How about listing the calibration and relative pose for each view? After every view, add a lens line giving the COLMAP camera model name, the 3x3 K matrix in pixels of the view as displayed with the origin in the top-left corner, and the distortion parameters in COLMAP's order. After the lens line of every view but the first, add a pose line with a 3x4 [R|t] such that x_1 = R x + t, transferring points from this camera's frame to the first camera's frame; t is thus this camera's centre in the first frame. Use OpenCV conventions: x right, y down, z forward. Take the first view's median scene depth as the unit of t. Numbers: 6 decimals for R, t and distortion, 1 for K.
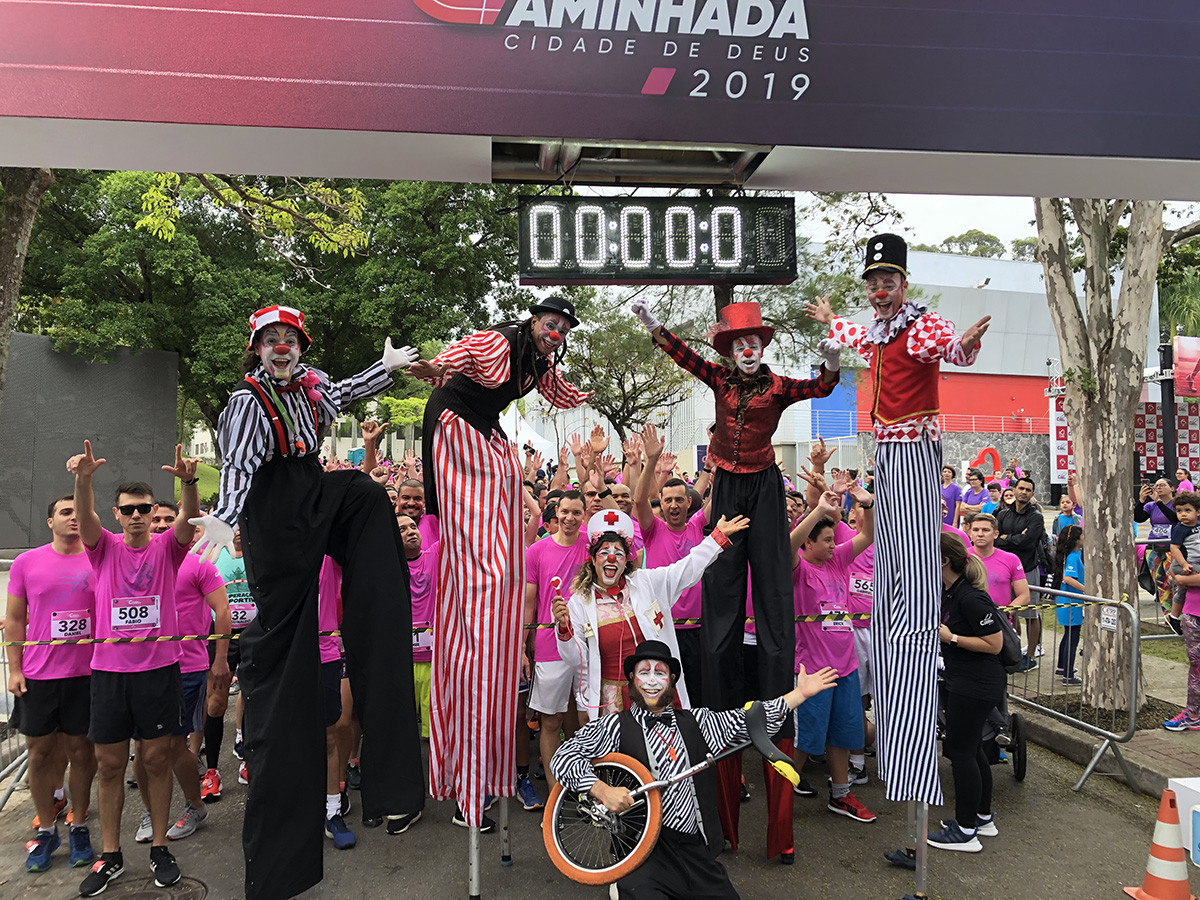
lens RADIAL K [[985.8, 0, 600.0], [0, 985.8, 450.0], [0, 0, 1]] dist [-0.006448, -0.001854]
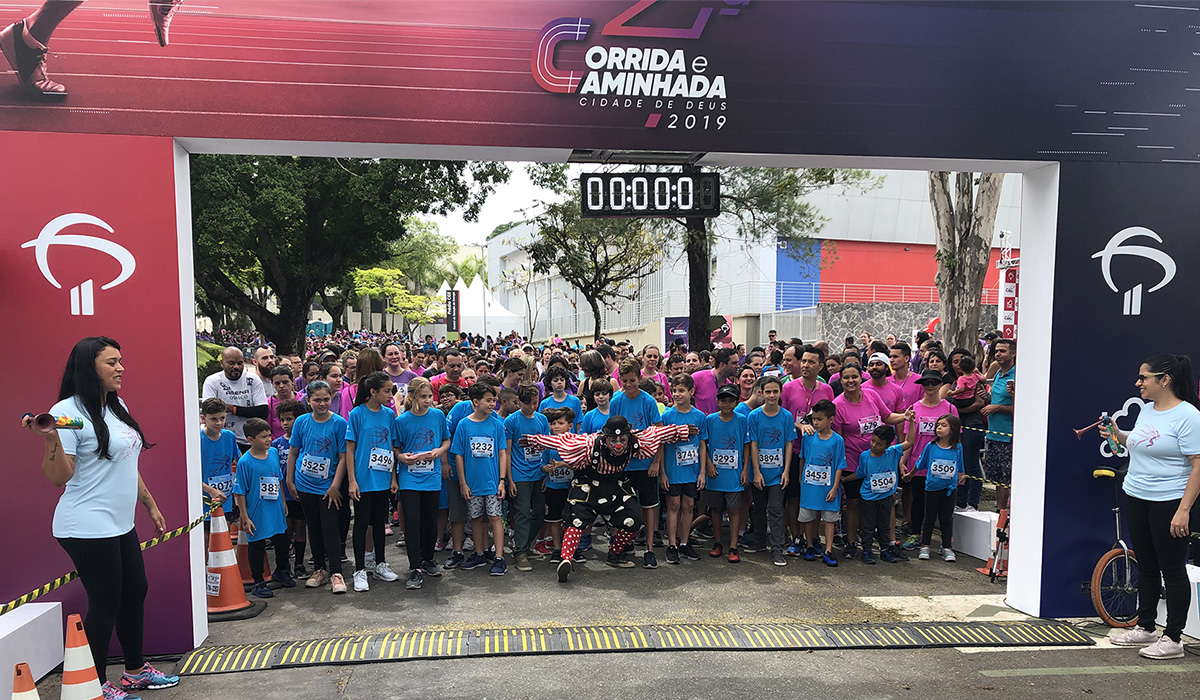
lens RADIAL K [[1215.7, 0, 595.5], [0, 1215.7, 504.4], [0, 0, 1]] dist [0.052600, -0.006367]
pose [[0.999062, -0.006201, 0.042854, -0.078439], [0.000153, 0.990194, 0.139702, 0.029696], [-0.043300, -0.139564, 0.989266, -0.733166]]
